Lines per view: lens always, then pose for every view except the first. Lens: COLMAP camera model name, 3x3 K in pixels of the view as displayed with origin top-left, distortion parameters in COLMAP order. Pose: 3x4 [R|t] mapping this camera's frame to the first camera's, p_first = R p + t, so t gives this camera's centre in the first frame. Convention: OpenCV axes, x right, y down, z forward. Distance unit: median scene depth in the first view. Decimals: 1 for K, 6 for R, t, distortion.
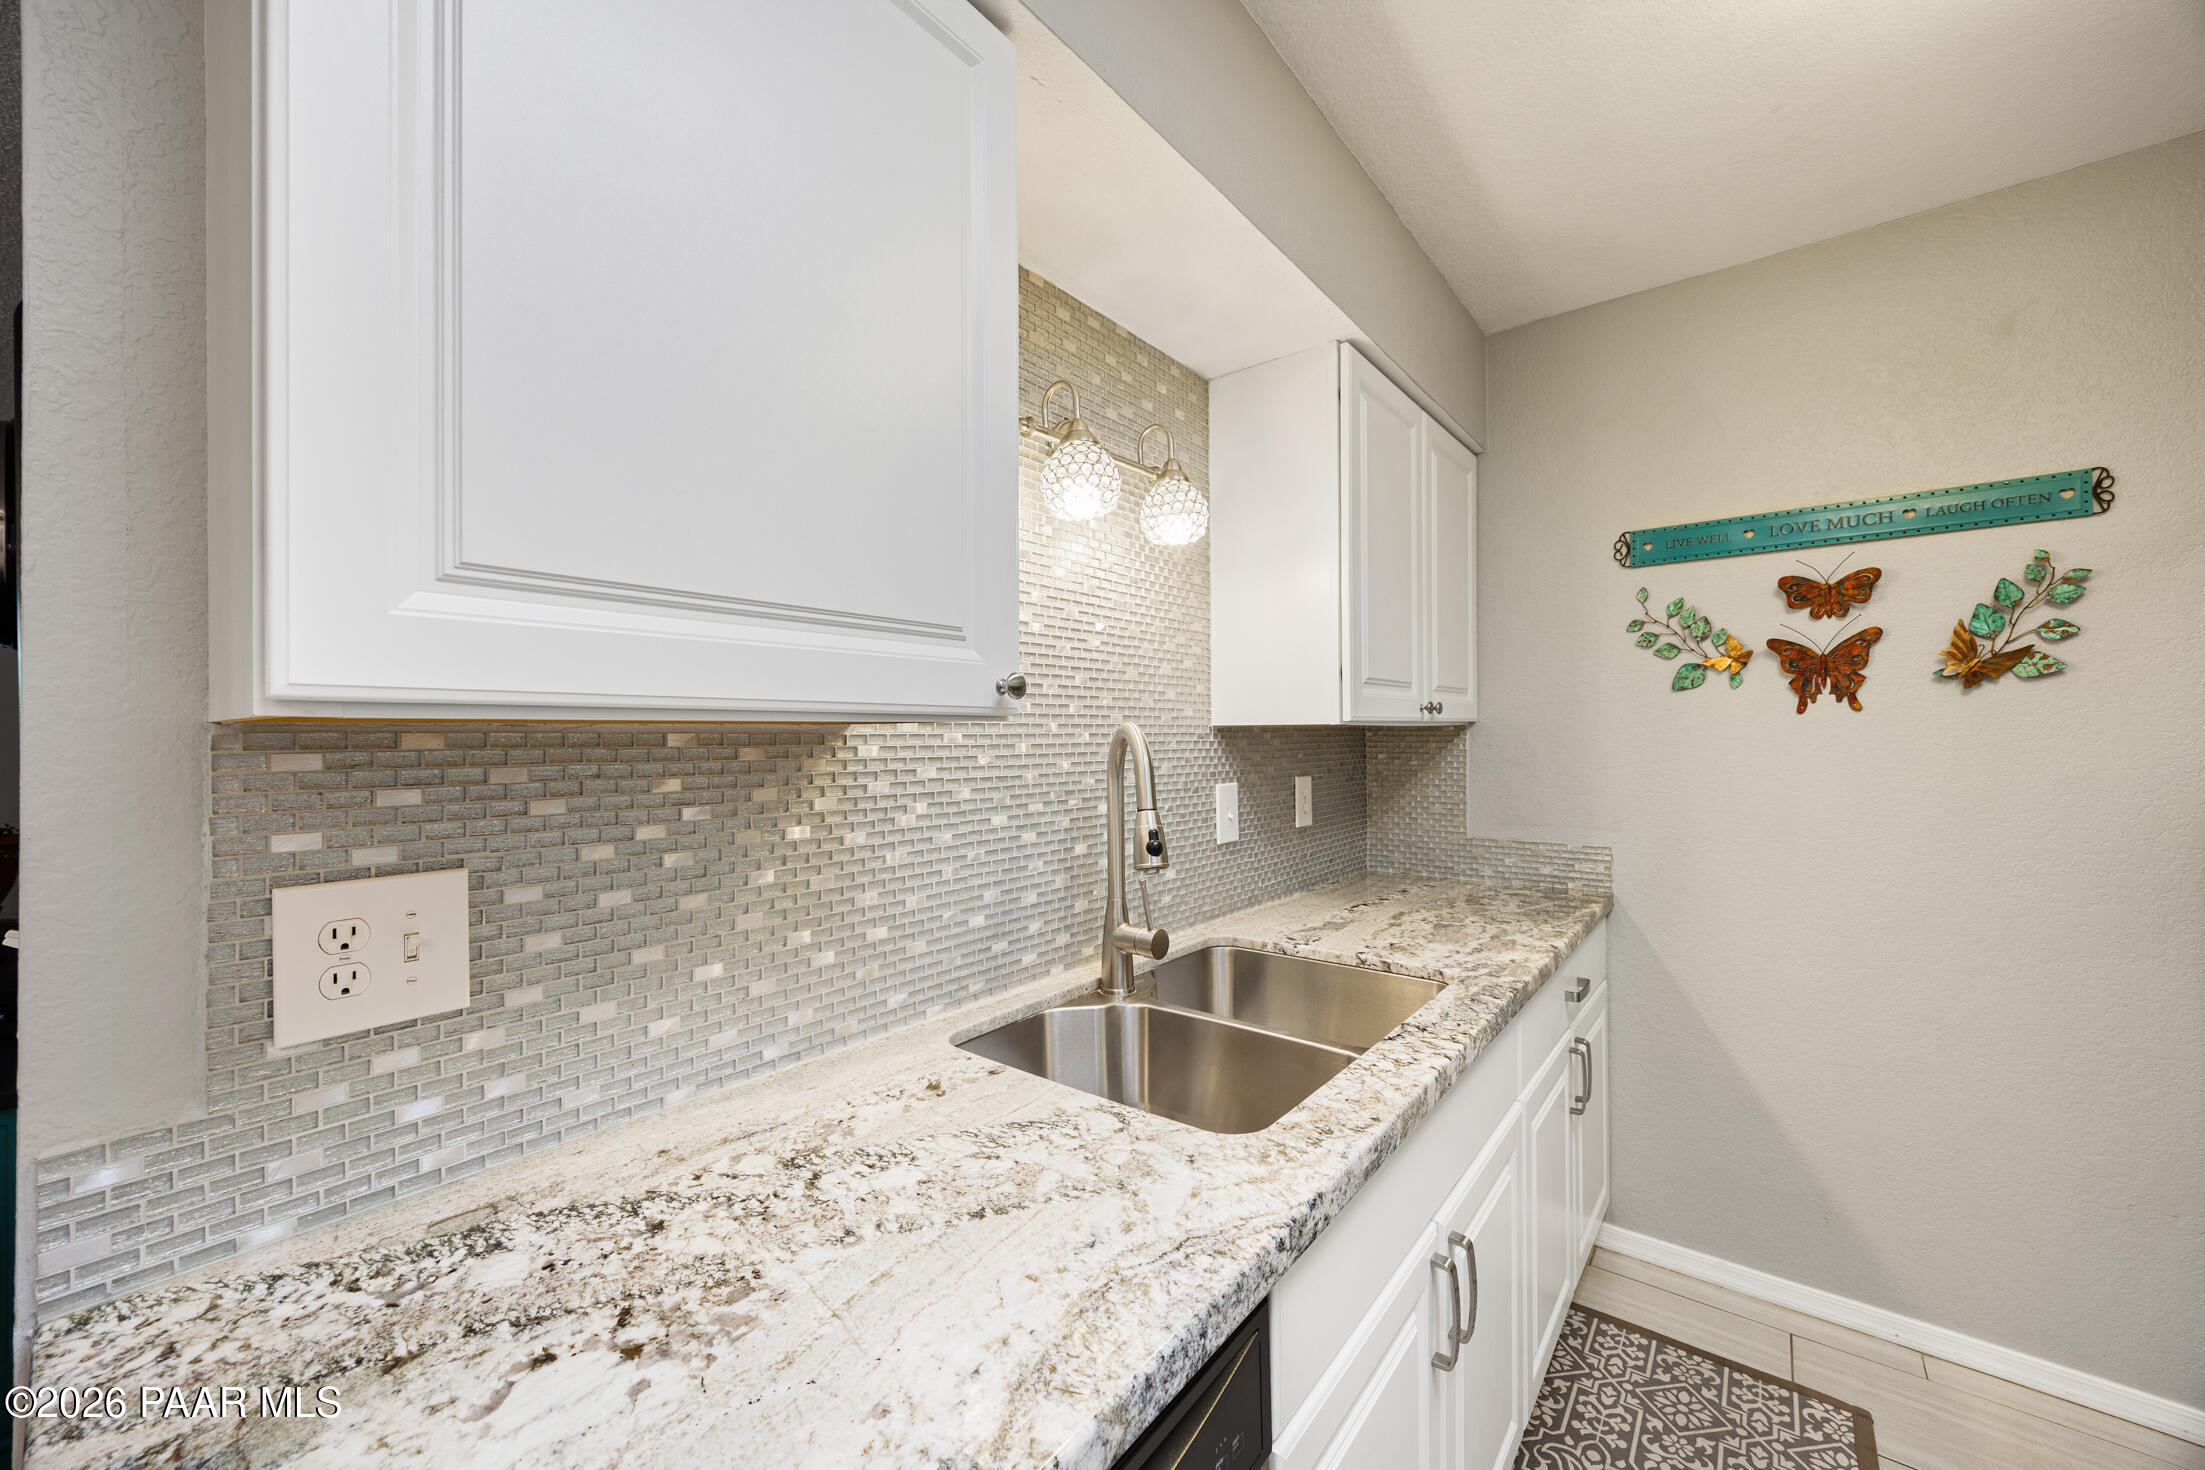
lens RADIAL K [[850.2, 0, 1093.5], [0, 850.2, 732.6], [0, 0, 1]] dist [-0.006438, 0.001643]
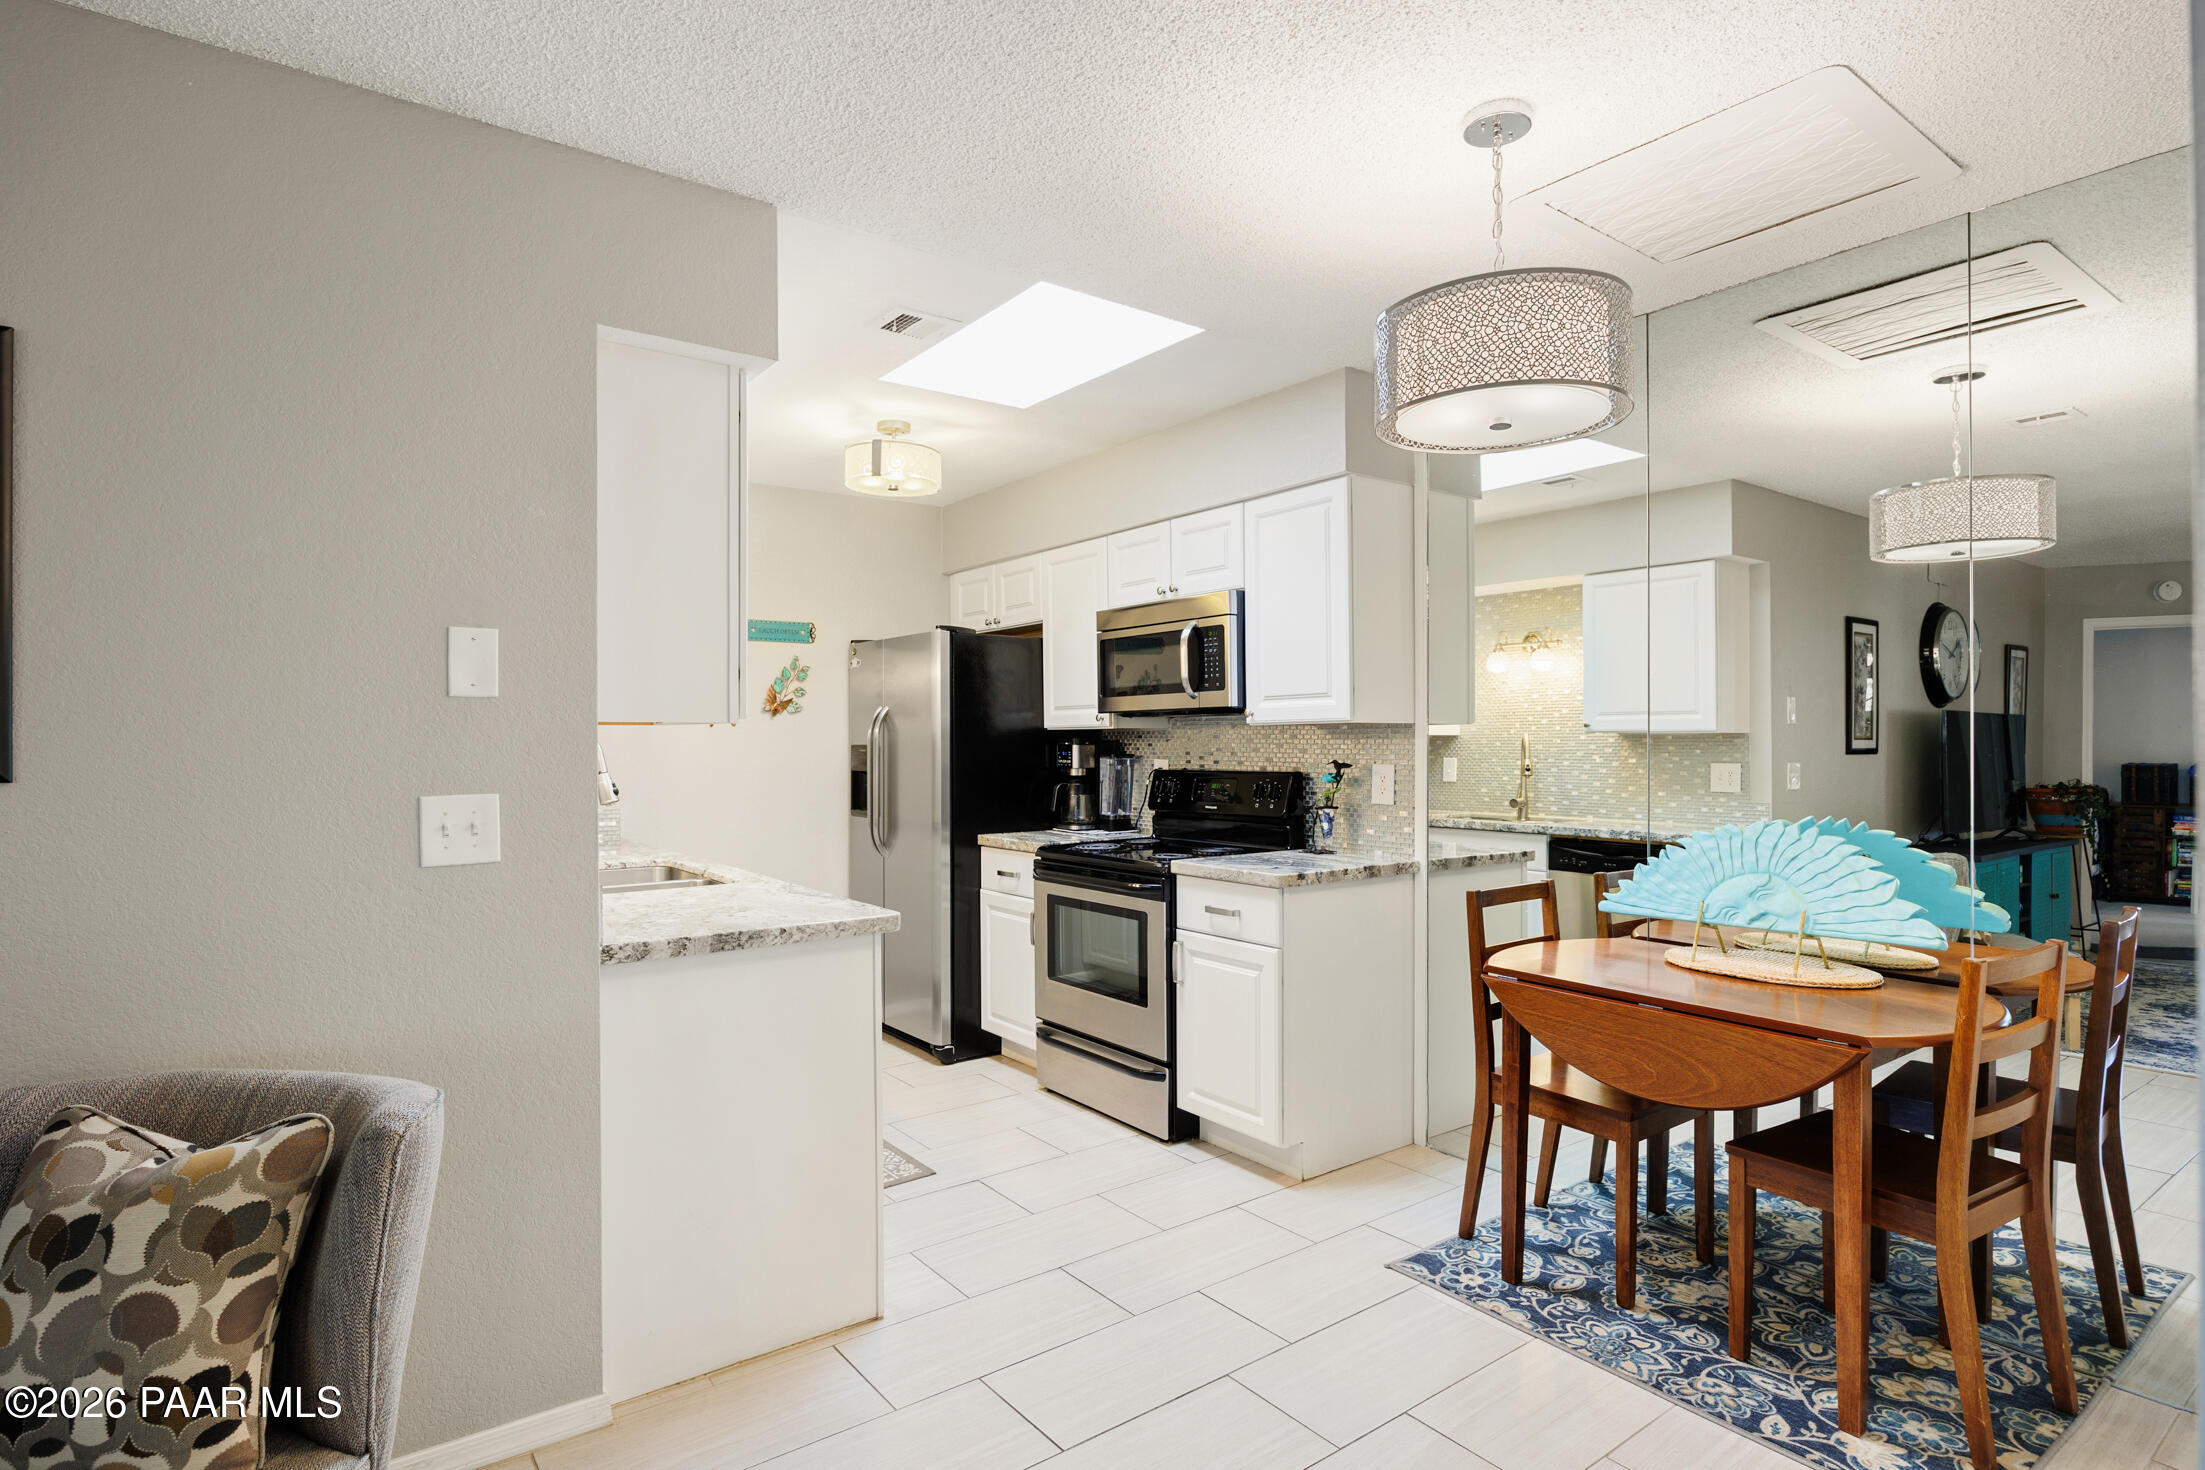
lens RADIAL K [[1123.1, 0, 1088.6], [0, 1123.1, 734.4], [0, 0, 1]] dist [-0.021836, 0.002997]
pose [[0.269571, 0.011614, 0.962910, -1.712254], [-0.001840, 0.999932, -0.011546, 0.027617], [-0.962979, 0.001341, 0.269574, -0.611691]]
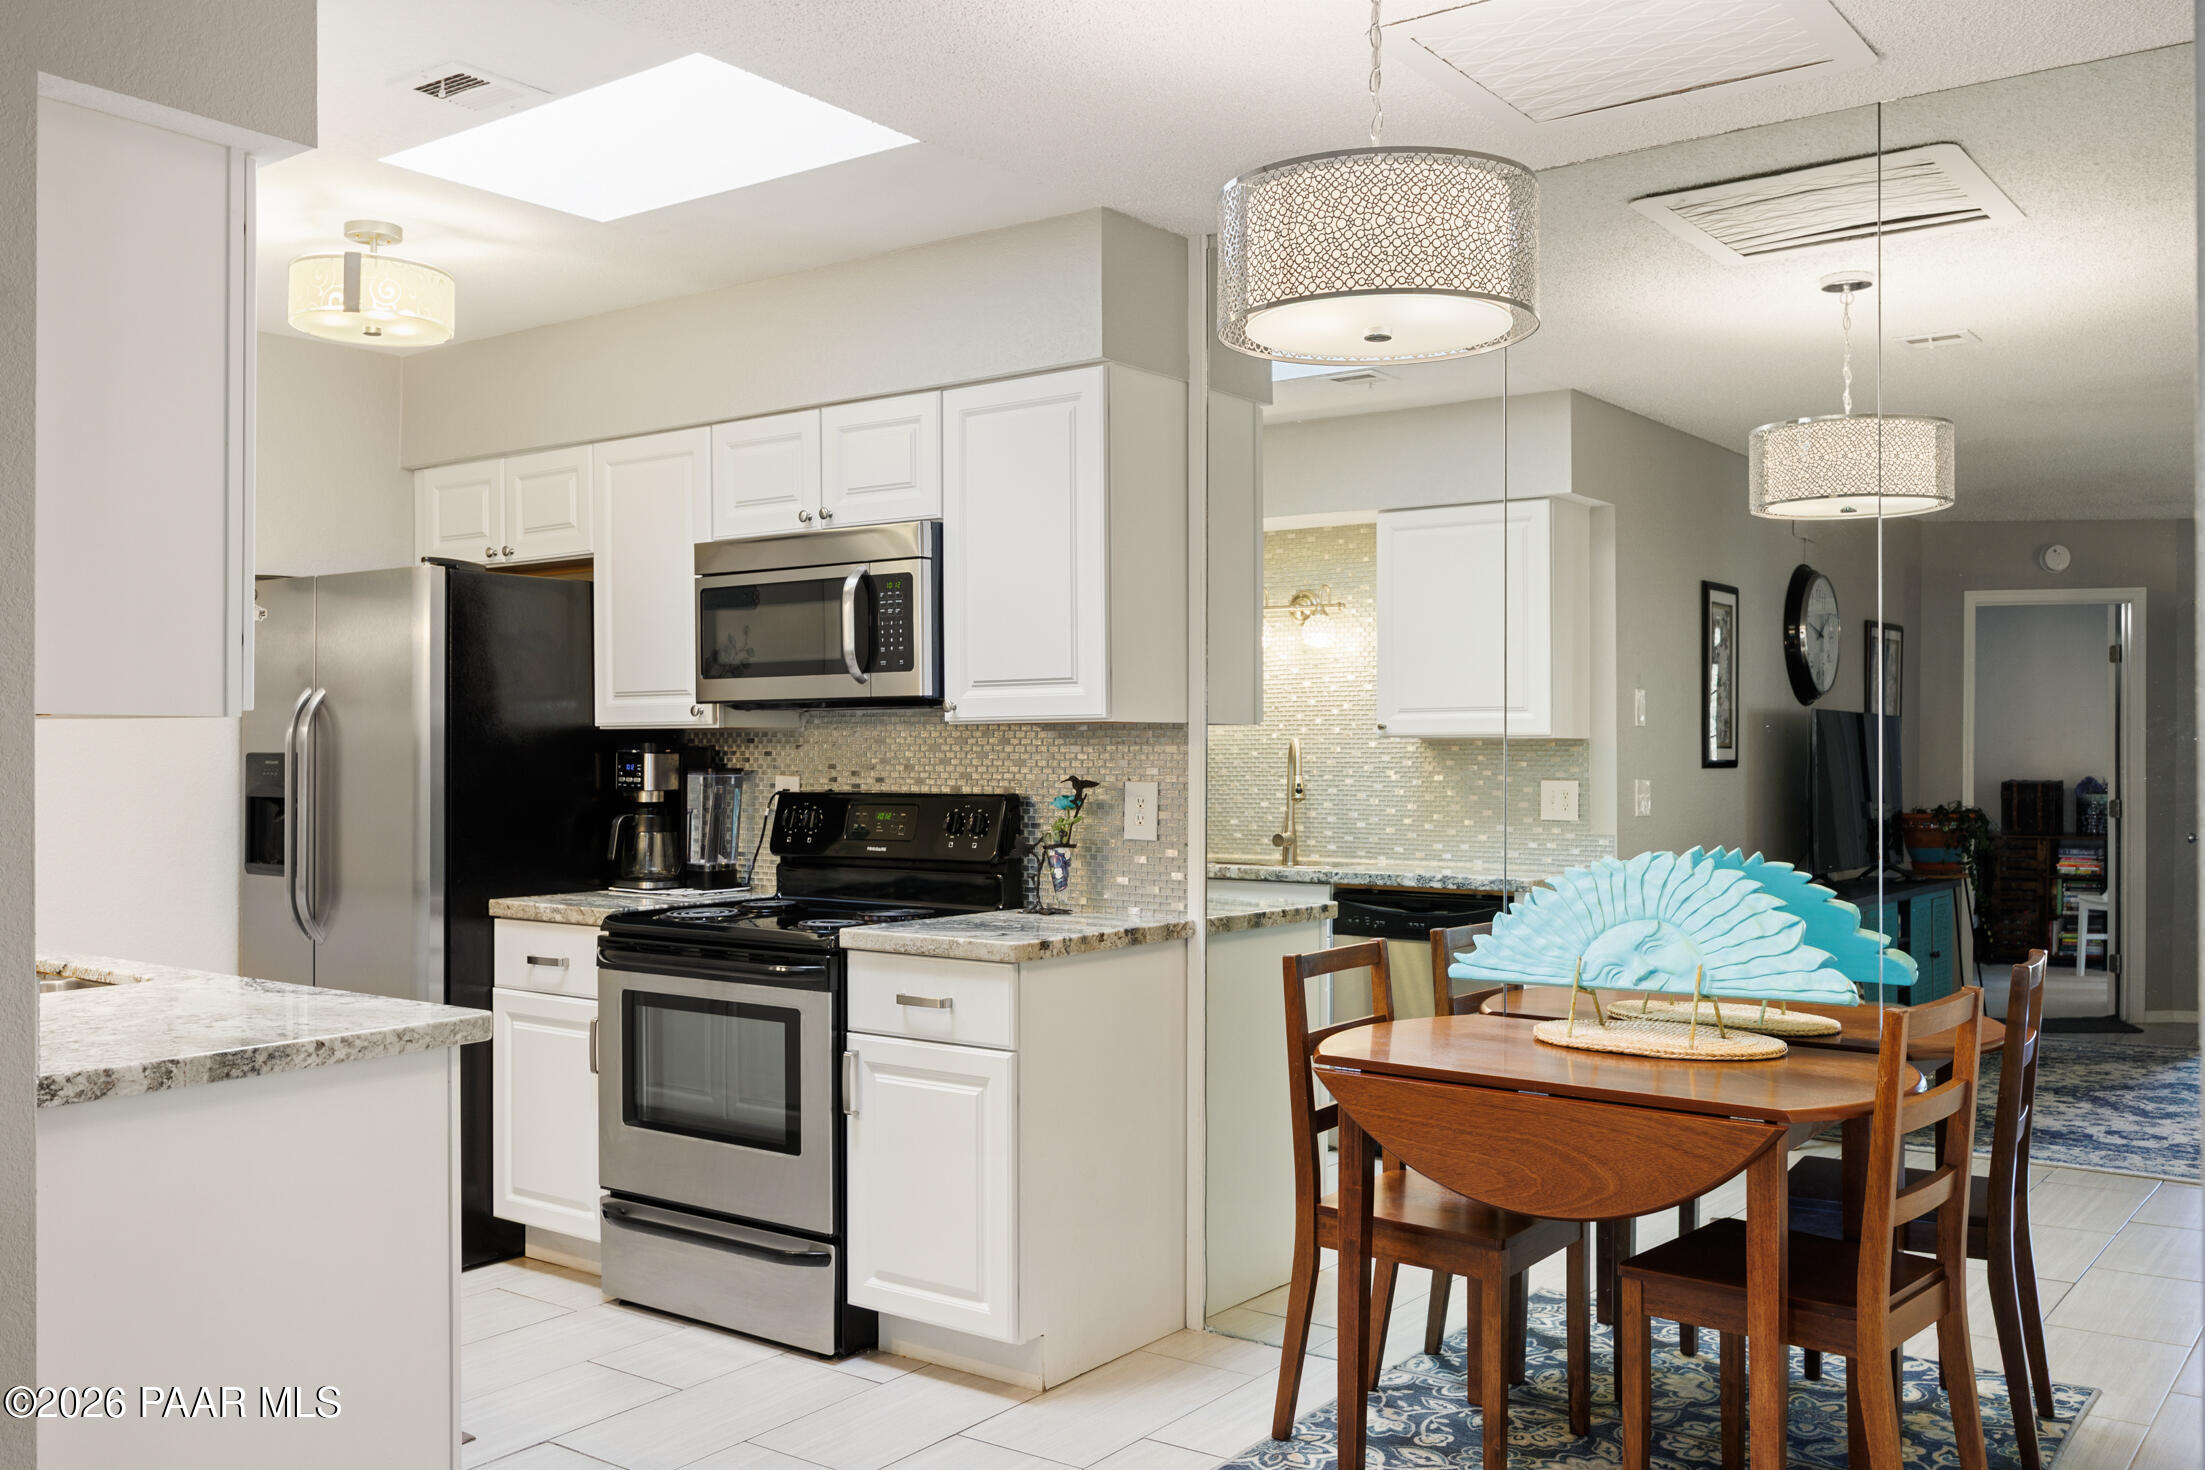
lens RADIAL K [[1866.3, 0, 1095.5], [0, 1866.3, 722.0], [0, 0, 1]] dist [-0.027641, 0.018399]
pose [[-0.029677, 0.020242, 0.999355, -1.988184], [-0.002321, 0.999791, -0.020320, 0.030221], [-0.999557, -0.002922, -0.029624, -0.418062]]
